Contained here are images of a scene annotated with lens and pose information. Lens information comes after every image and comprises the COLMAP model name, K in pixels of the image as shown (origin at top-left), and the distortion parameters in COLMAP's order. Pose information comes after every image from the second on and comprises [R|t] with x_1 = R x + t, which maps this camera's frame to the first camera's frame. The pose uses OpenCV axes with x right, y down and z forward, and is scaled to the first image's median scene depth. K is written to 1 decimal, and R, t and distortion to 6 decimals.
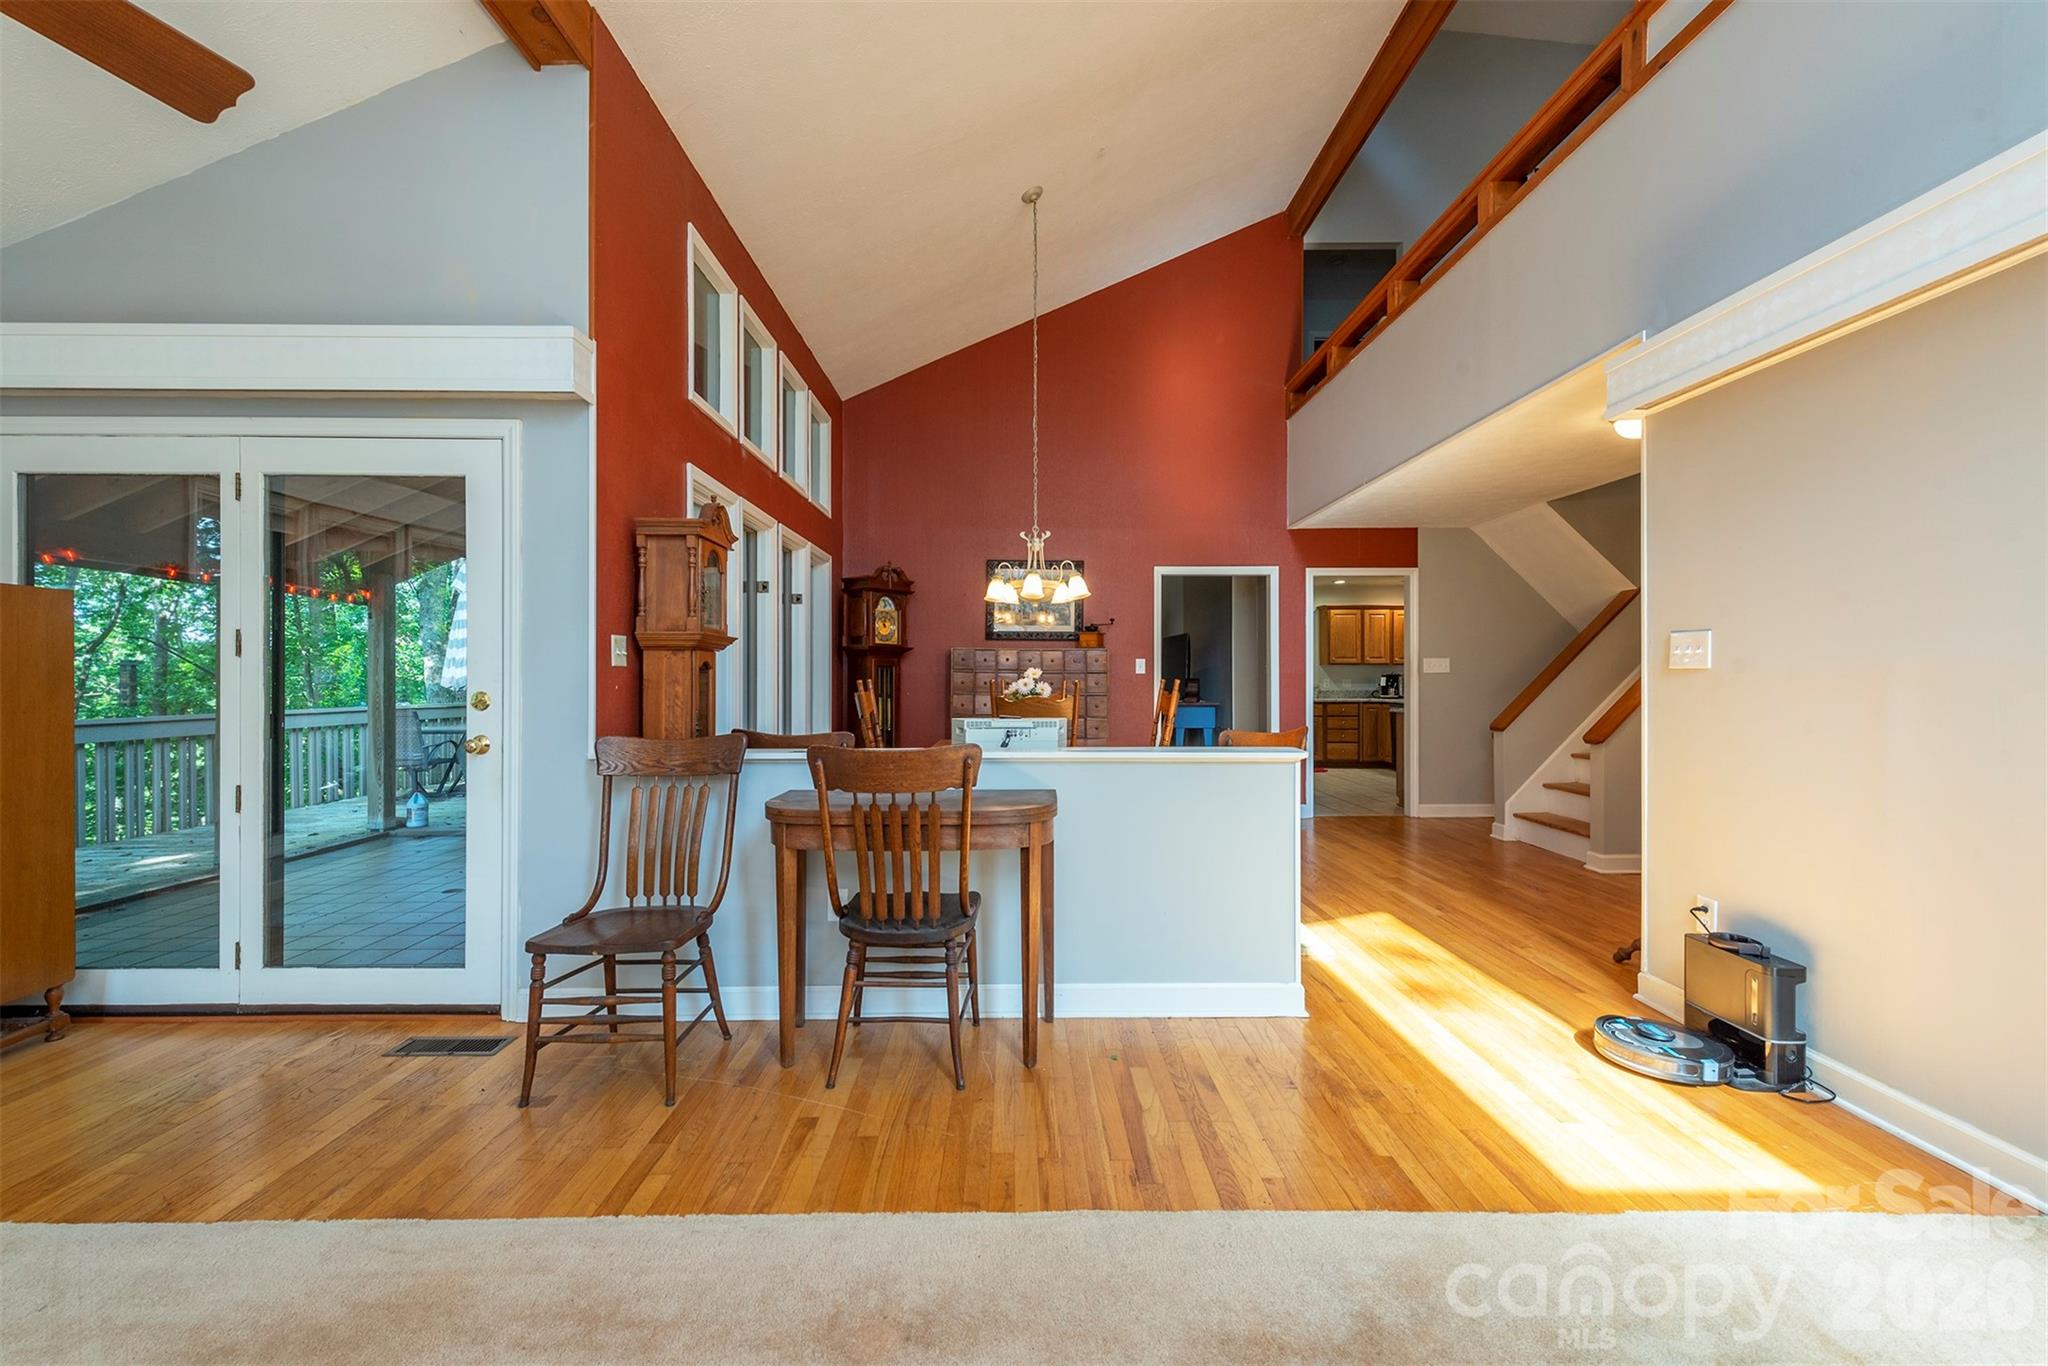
lens RADIAL K [[842.6, 0, 1015.7], [0, 842.6, 676.7], [0, 0, 1]] dist [0.007548, -0.001750]
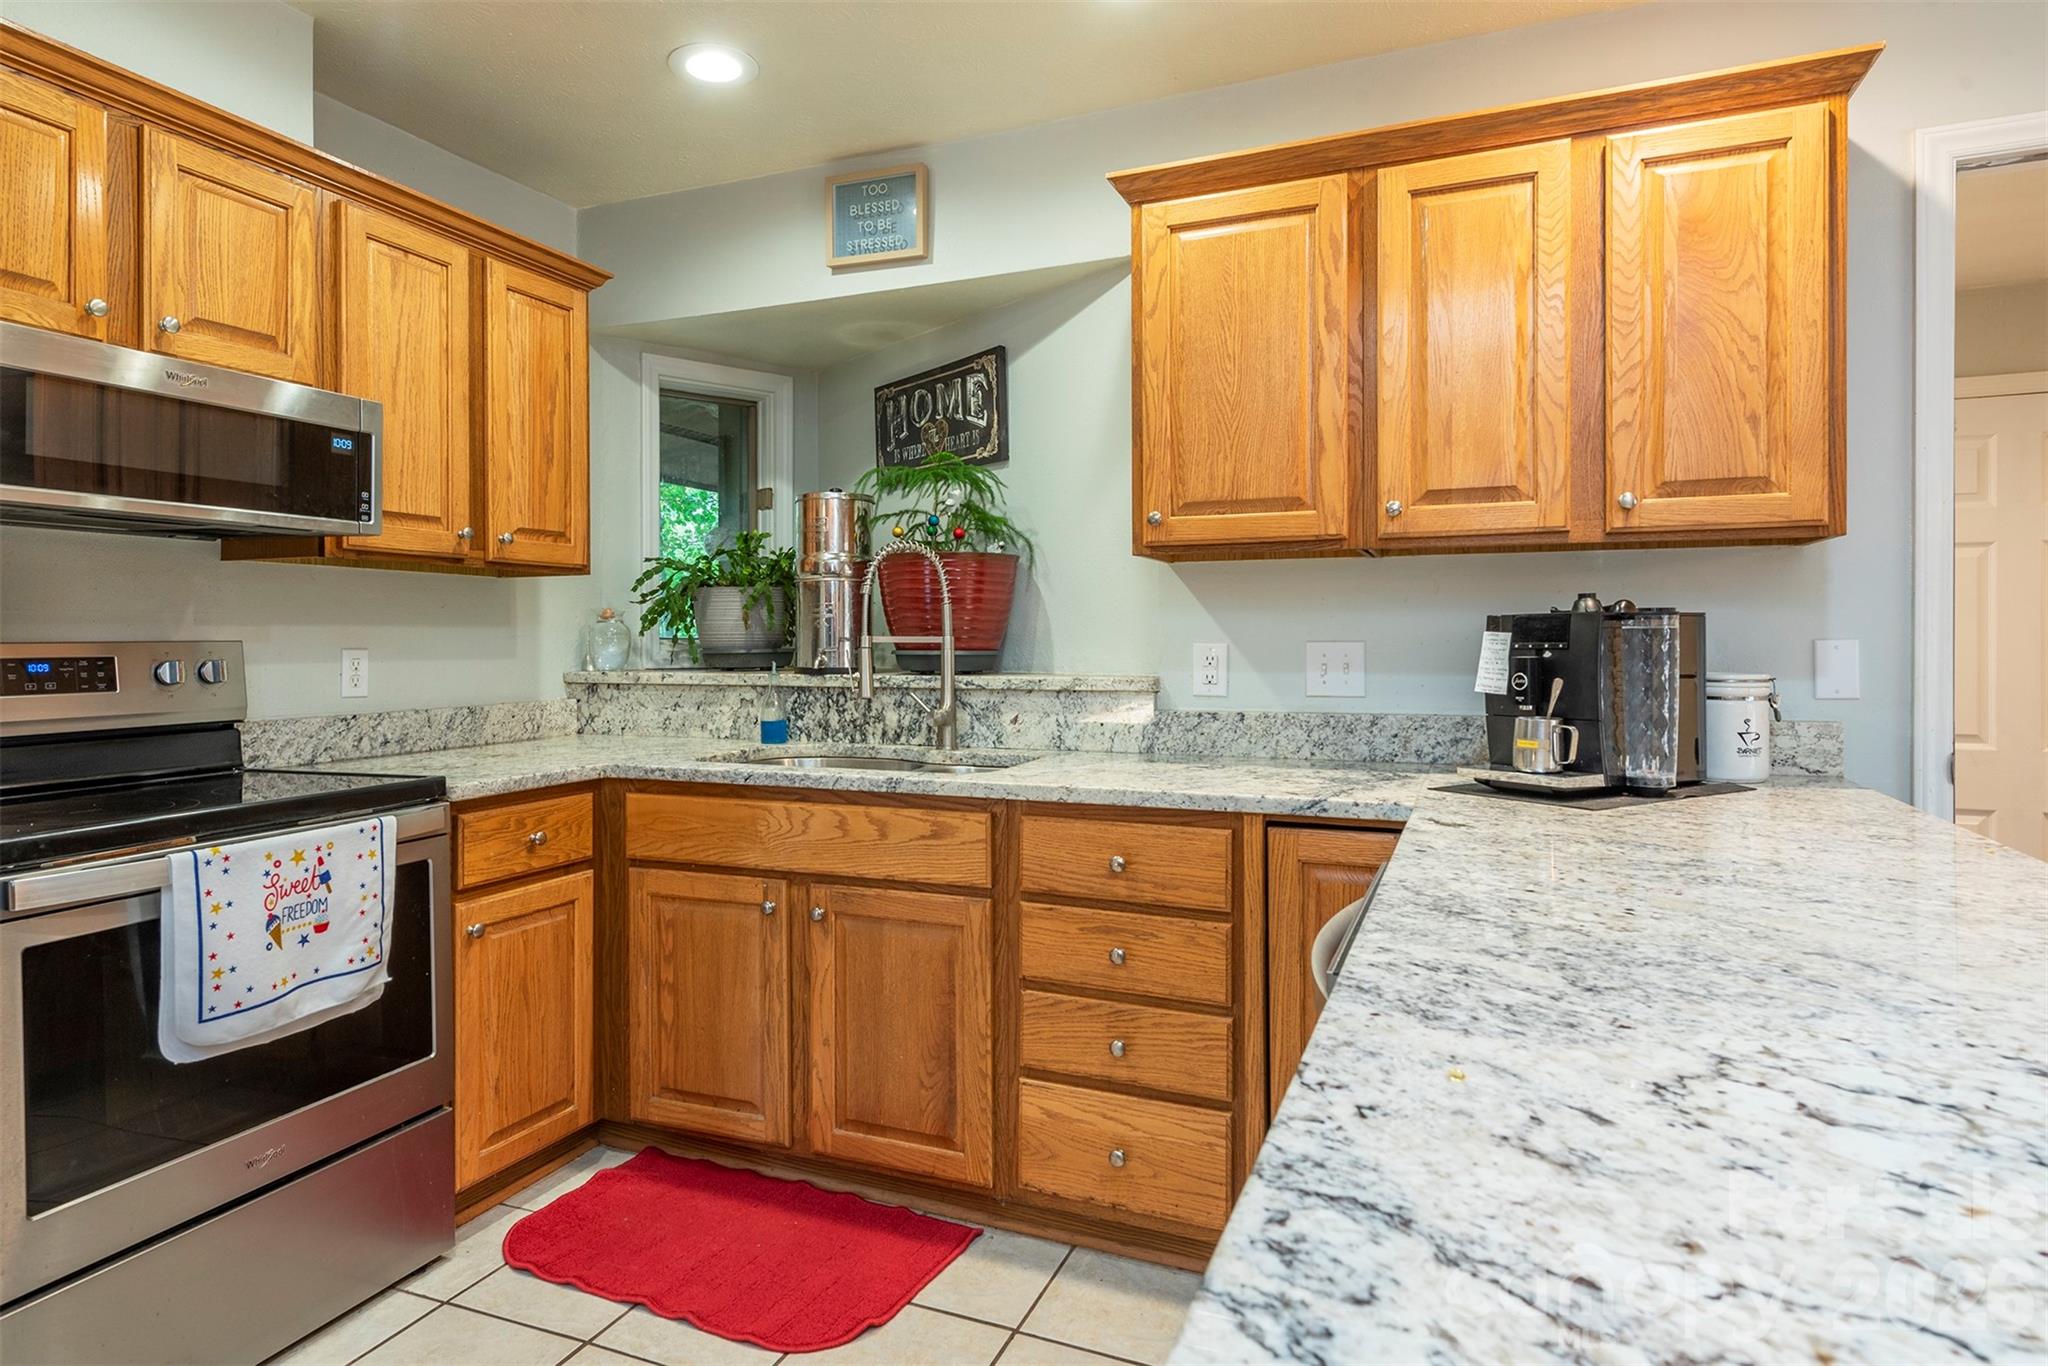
lens RADIAL K [[1185.8, 0, 955.1], [0, 1185.8, 644.5], [0, 0, 1]] dist [0.020876, -0.004493]
pose [[0.914229, 0.000498, -0.405199, 1.464274], [0.002118, 0.999980, 0.006009, 0.003819], [0.405193, -0.006352, 0.914209, 2.658977]]
